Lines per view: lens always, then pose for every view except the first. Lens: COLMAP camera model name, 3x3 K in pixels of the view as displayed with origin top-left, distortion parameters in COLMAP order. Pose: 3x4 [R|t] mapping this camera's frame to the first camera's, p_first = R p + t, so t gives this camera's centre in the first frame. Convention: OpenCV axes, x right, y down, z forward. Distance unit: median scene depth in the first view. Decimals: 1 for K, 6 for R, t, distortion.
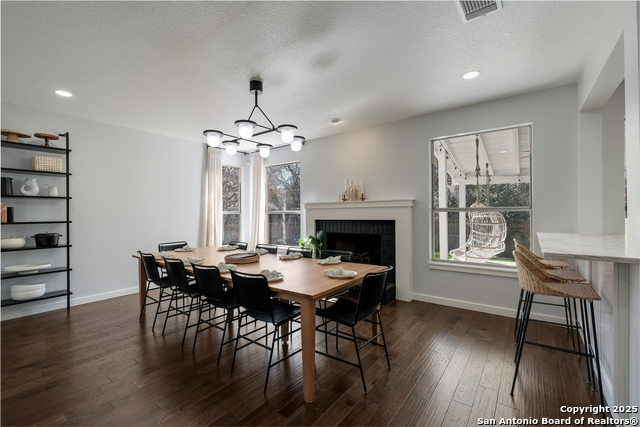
lens RADIAL K [[281.7, 0, 320.0], [0, 281.7, 213.5], [0, 0, 1]] dist [-0.000324, 0.000330]
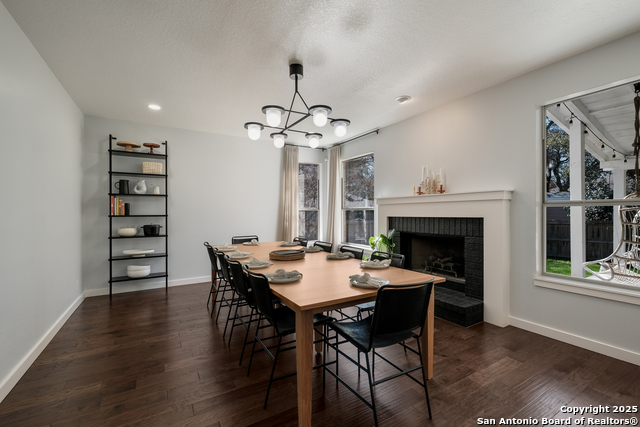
lens RADIAL K [[281.7, 0, 320.0], [0, 281.7, 213.5], [0, 0, 1]] dist [-0.000324, 0.000330]
pose [[0.925292, 0.005921, -0.379208, 0.163084], [-0.004699, 0.999980, 0.004147, 0.012373], [0.379225, -0.002055, 0.925302, 0.139469]]
